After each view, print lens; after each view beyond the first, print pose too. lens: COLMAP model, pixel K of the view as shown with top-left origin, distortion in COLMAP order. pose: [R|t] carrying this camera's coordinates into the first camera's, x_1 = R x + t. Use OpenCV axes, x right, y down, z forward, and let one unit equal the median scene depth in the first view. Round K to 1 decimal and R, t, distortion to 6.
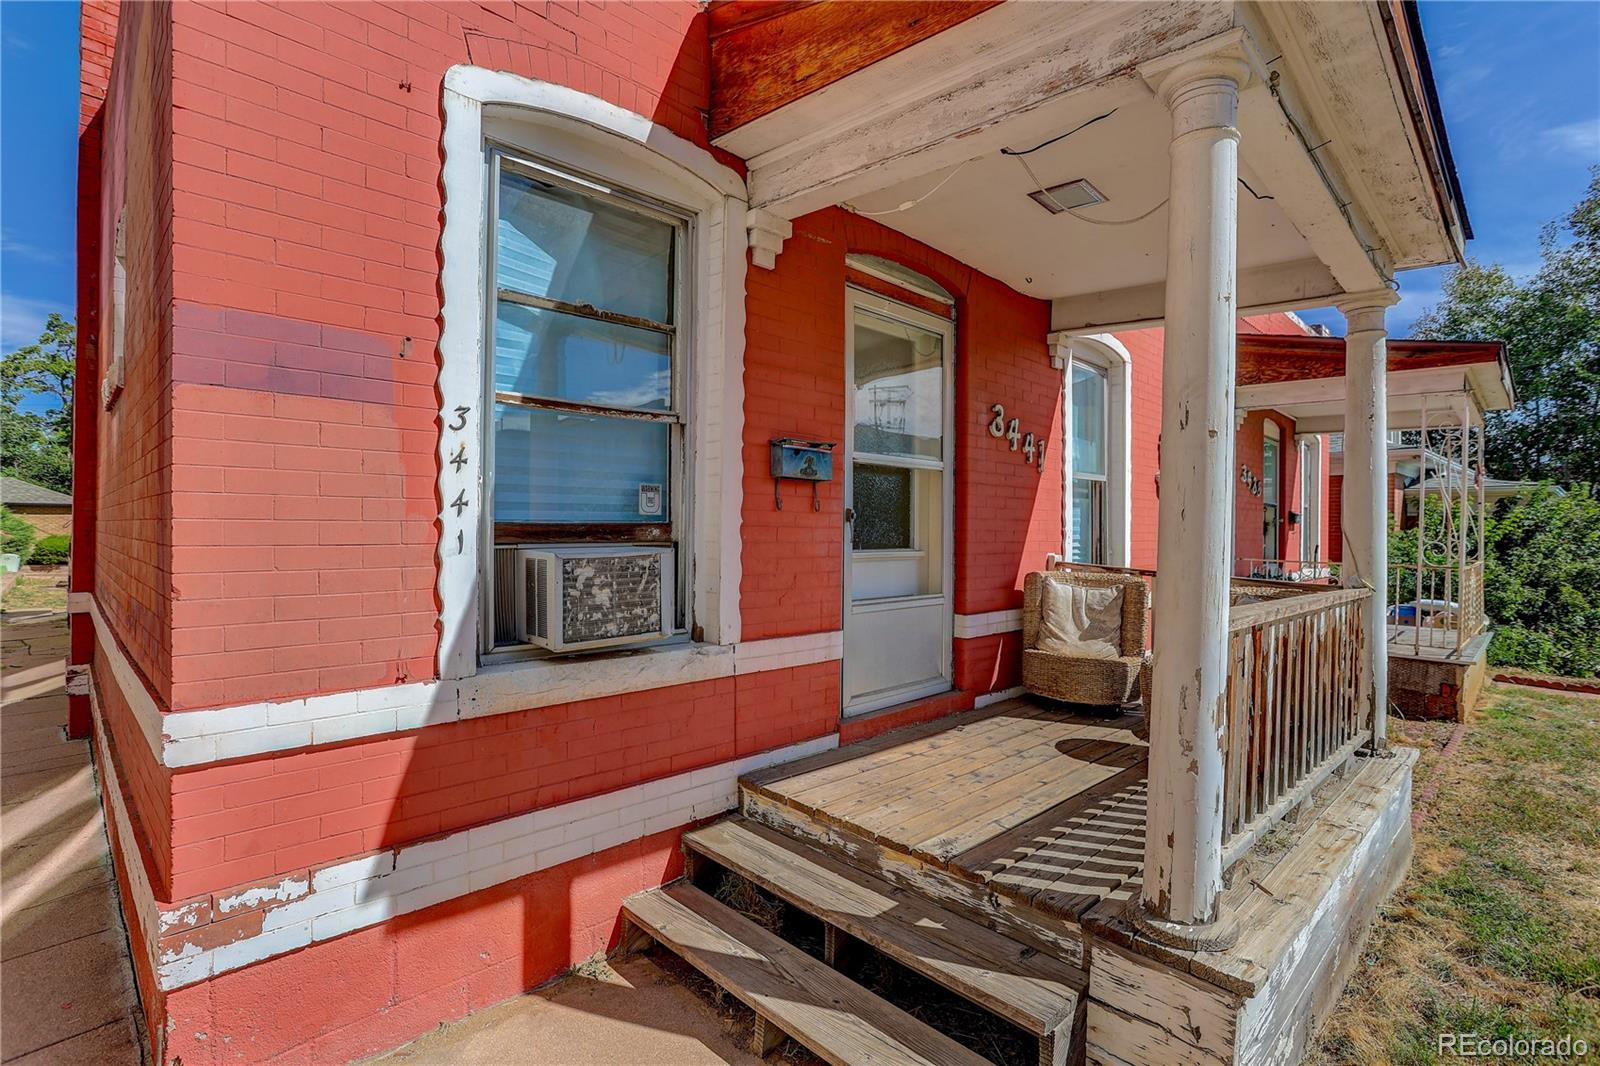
lens RADIAL K [[773.6, 0, 800.2], [0, 773.6, 535.6], [0, 0, 1]] dist [-0.020019, 0.001646]
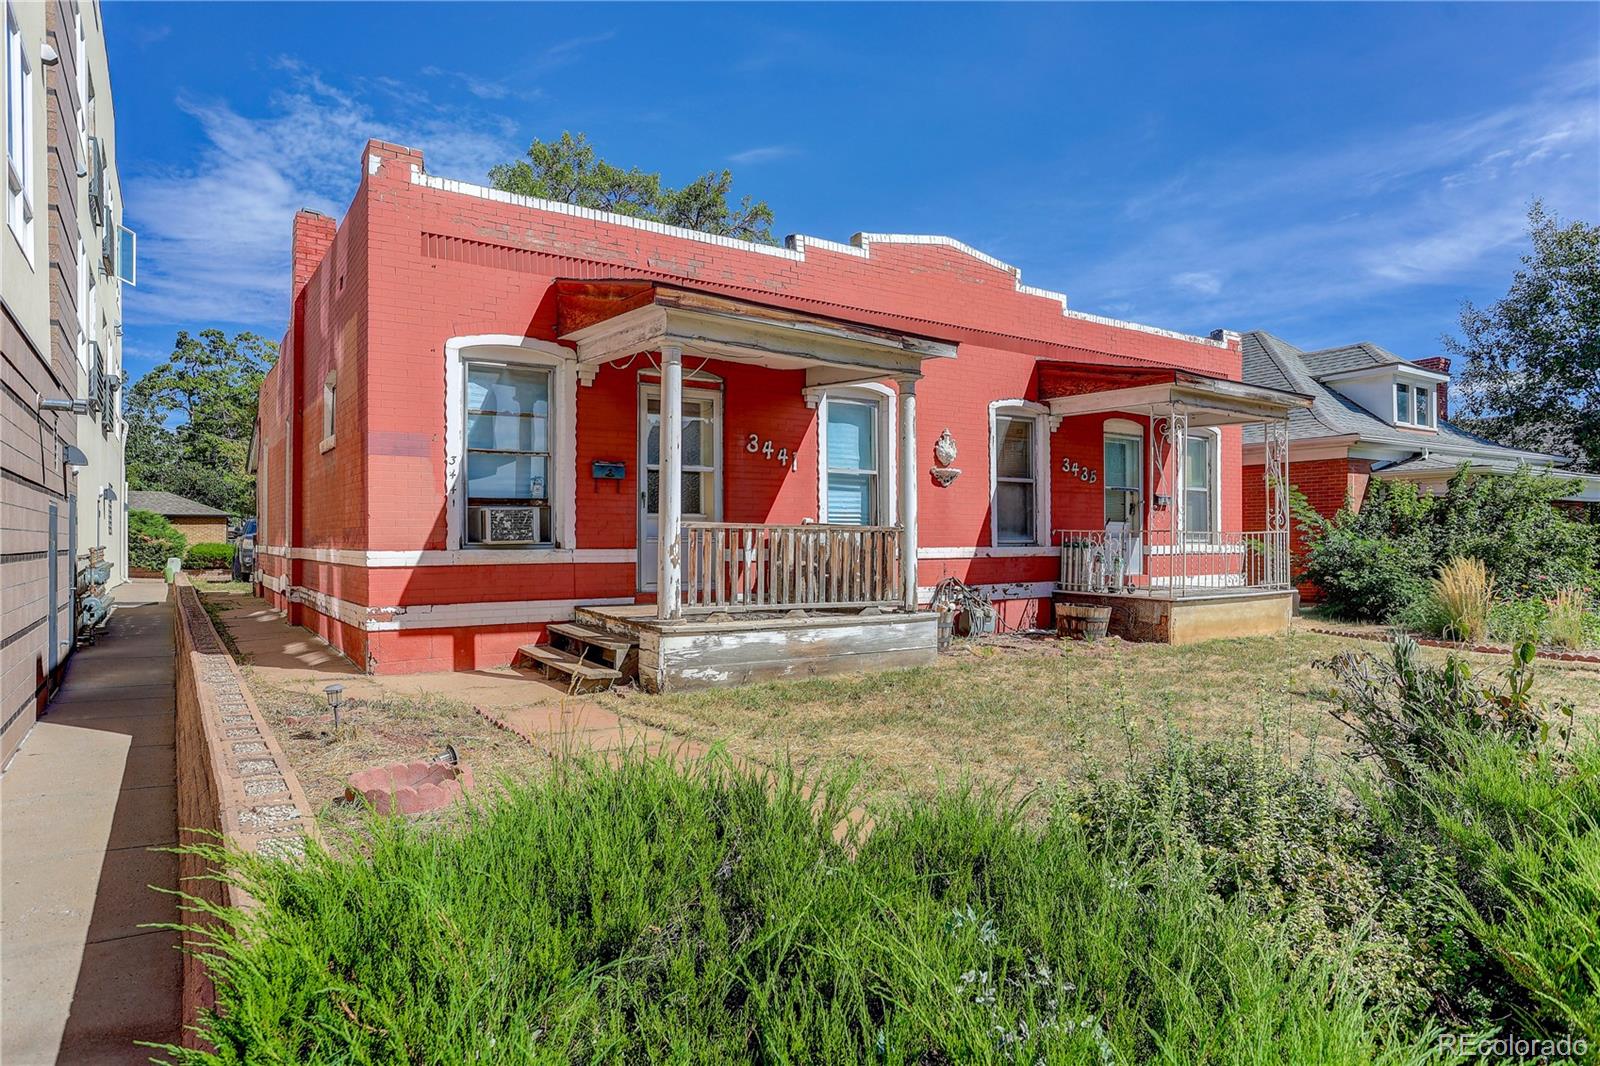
lens RADIAL K [[945.9, 0, 800.2], [0, 945.9, 543.6], [0, 0, 1]] dist [-0.008300, 0.000846]
pose [[0.983237, -0.011413, -0.181975, 1.096411], [0.010676, 0.999930, -0.005028, 0.141776], [0.182019, 0.003001, 0.983290, -1.662925]]
